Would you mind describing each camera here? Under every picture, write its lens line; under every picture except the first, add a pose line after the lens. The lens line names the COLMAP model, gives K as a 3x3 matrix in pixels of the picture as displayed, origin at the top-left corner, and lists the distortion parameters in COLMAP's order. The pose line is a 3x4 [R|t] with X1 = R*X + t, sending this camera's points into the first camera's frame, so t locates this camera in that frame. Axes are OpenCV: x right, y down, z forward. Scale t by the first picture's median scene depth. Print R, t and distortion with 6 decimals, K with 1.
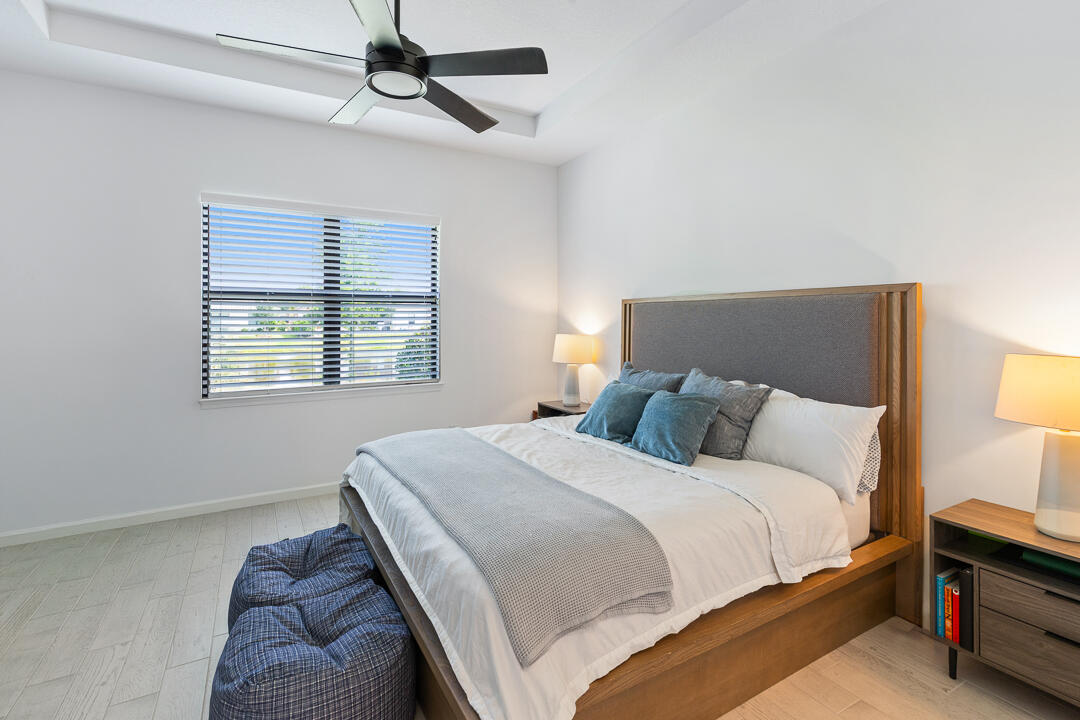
lens RADIAL K [[496.0, 0, 541.8], [0, 496.0, 325.4], [0, 0, 1]] dist [0.003269, -0.001065]
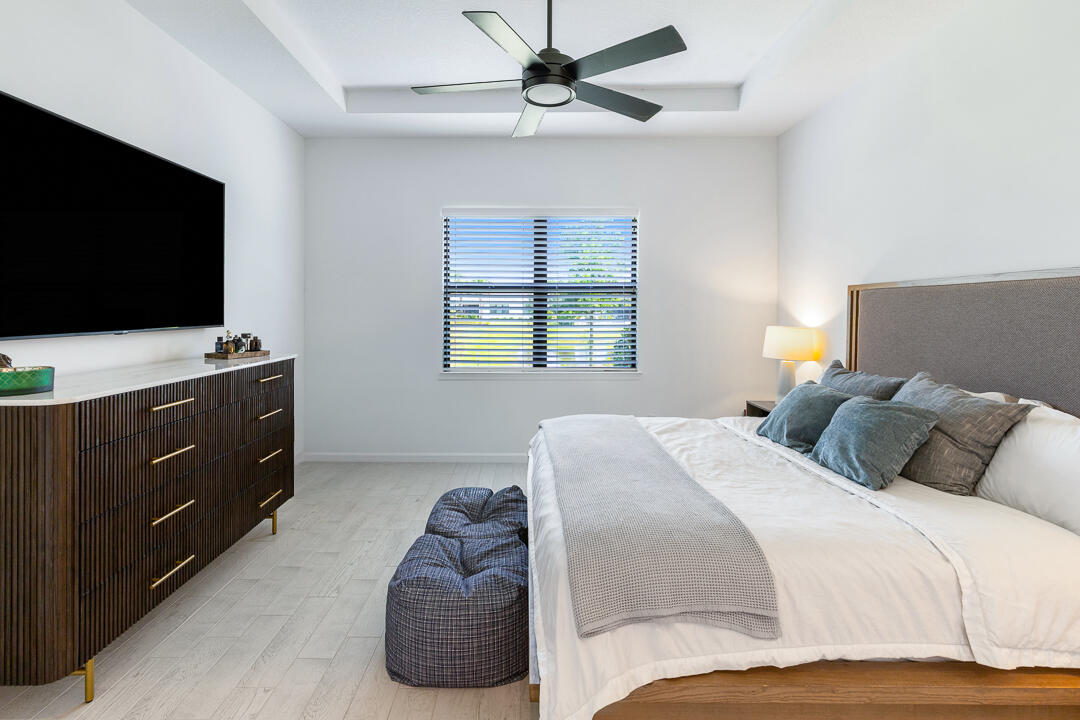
lens RADIAL K [[500.3, 0, 533.0], [0, 500.3, 321.6], [0, 0, 1]] dist [0.001509, -0.000746]
pose [[0.866516, 0.013854, -0.498958, 0.206449], [-0.008655, 0.999881, 0.012733, 0.003284], [0.499075, -0.006715, 0.866533, 0.016680]]
